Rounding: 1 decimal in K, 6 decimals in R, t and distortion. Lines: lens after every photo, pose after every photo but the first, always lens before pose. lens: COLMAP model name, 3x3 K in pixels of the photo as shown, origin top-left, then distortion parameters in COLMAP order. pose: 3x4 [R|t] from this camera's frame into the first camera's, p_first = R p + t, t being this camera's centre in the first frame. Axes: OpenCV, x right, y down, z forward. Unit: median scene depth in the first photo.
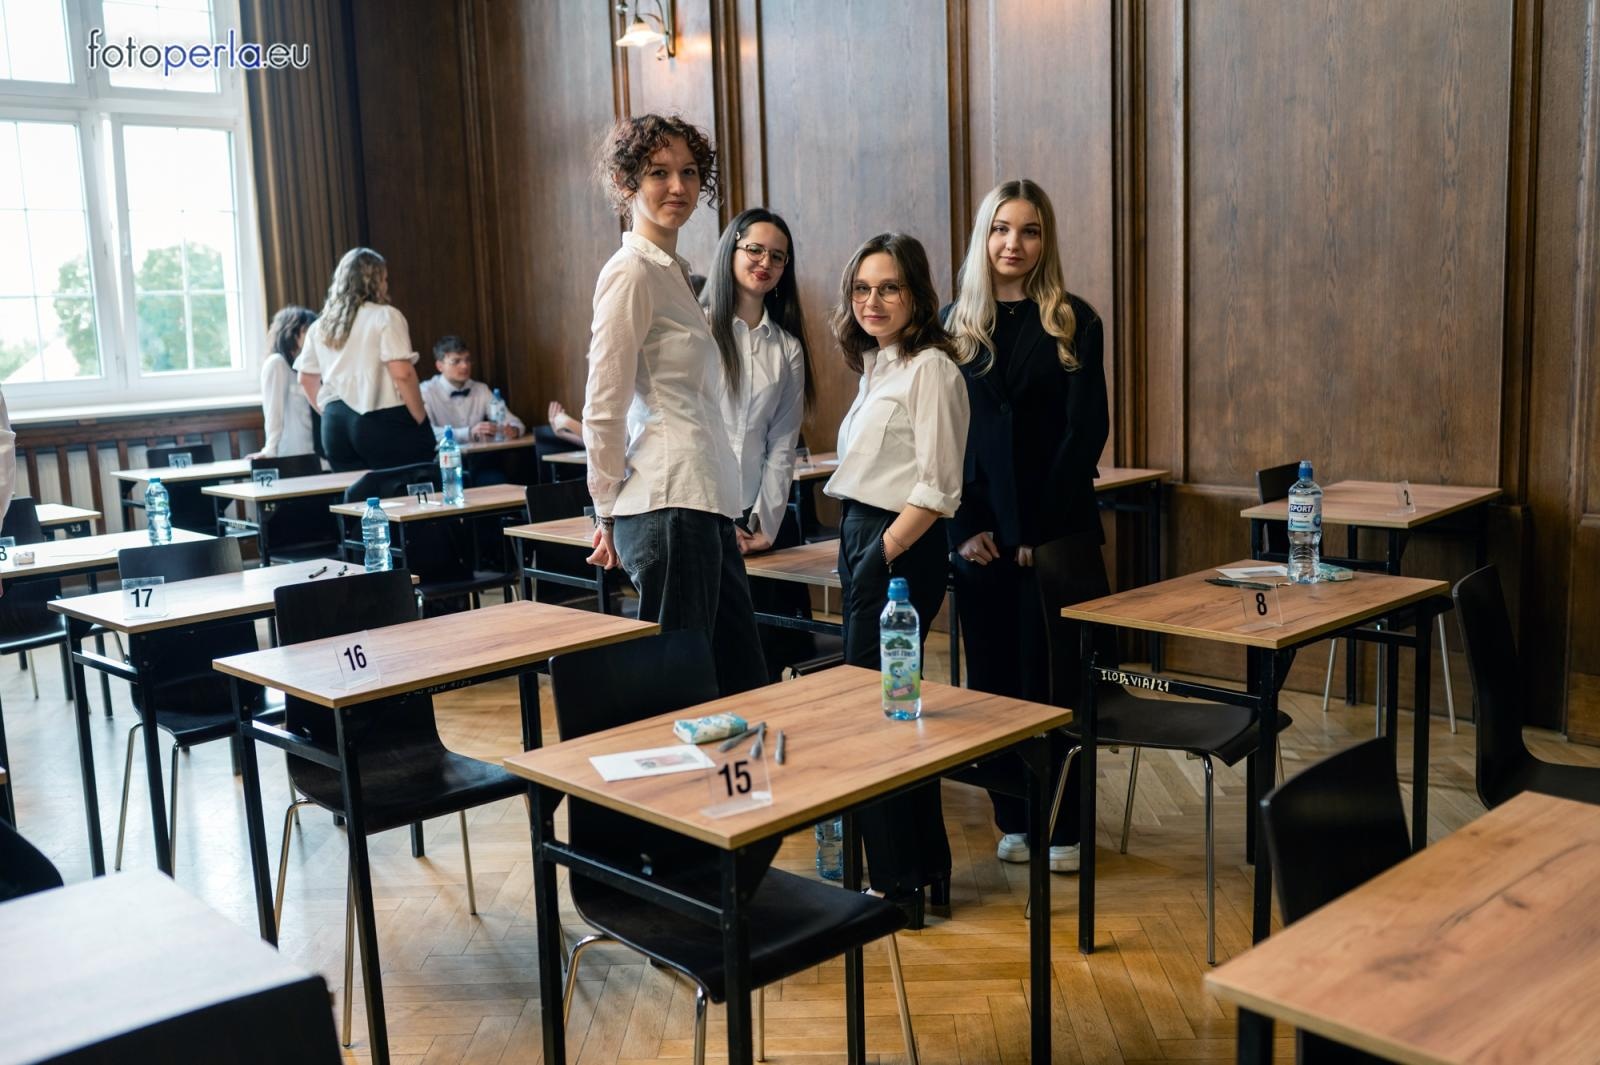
lens RADIAL K [[1582.4, 0, 800.0], [0, 1582.4, 532.5], [0, 0, 1]] dist [-0.106439, -0.008397]
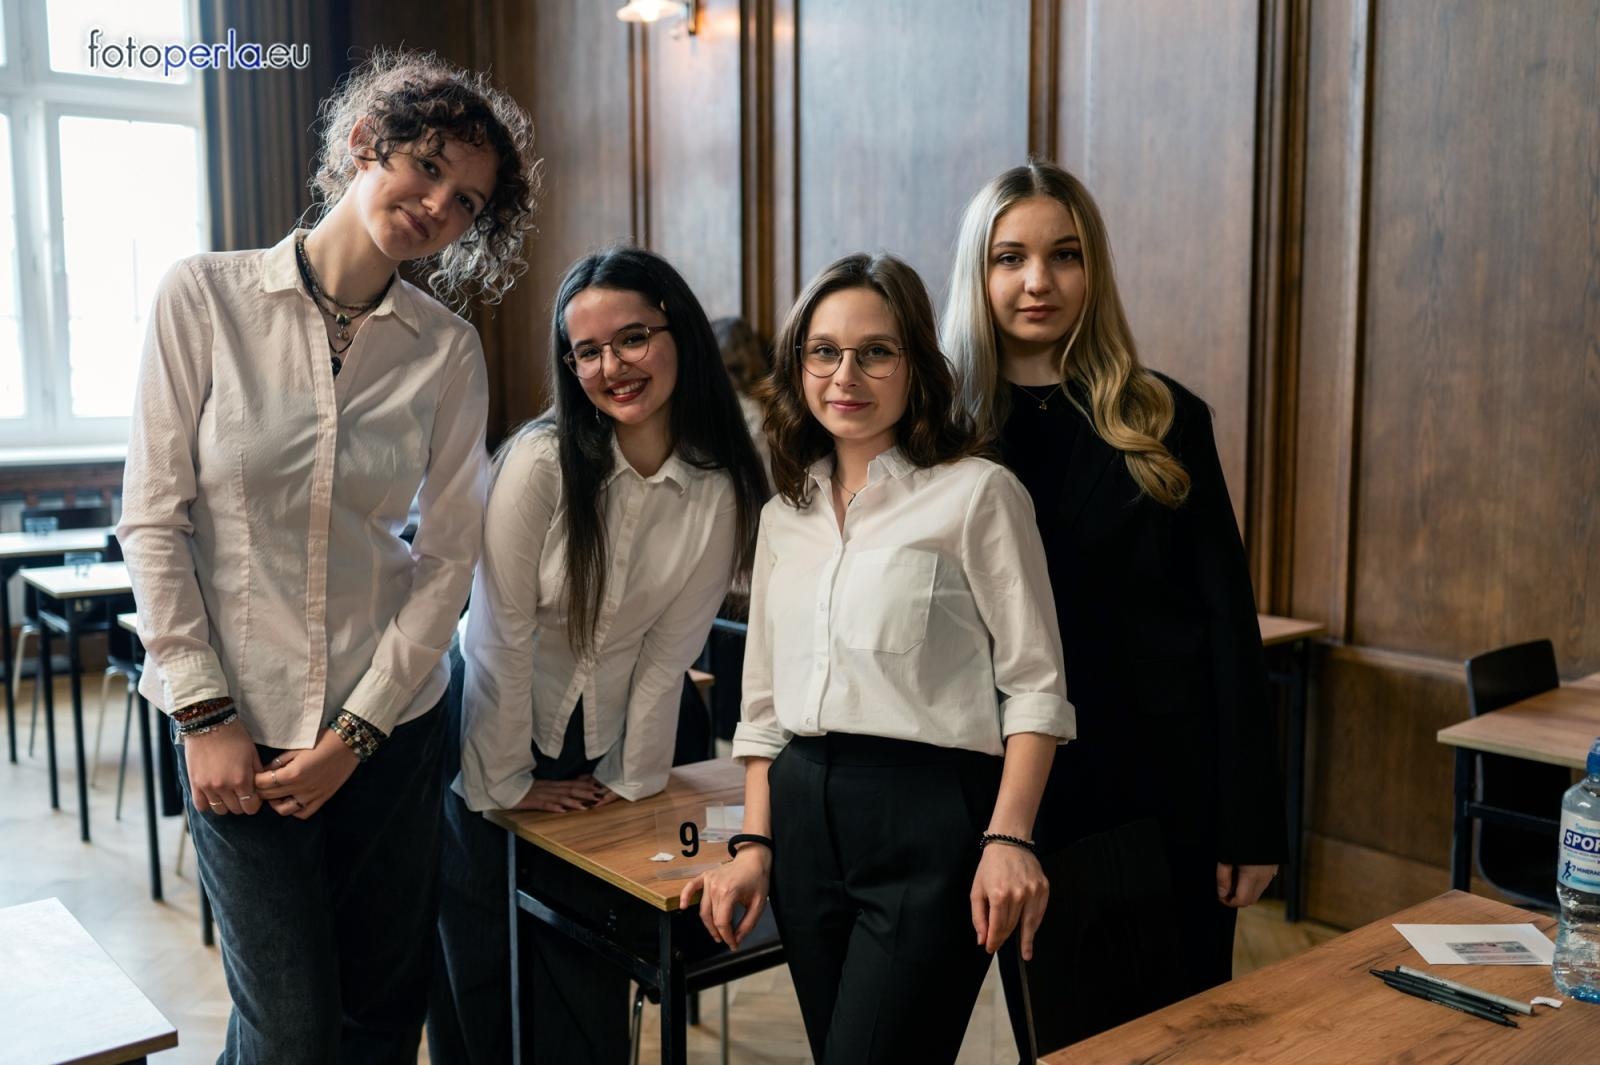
lens RADIAL K [[1540.4, 0, 800.0], [0, 1540.4, 532.5], [0, 0, 1]] dist [-0.055947, 0.003691]
pose [[0.993757, 0.036538, -0.105412, 0.082165], [-0.038179, 0.999178, -0.013593, -0.063176], [0.104829, 0.017532, 0.994336, 0.334619]]
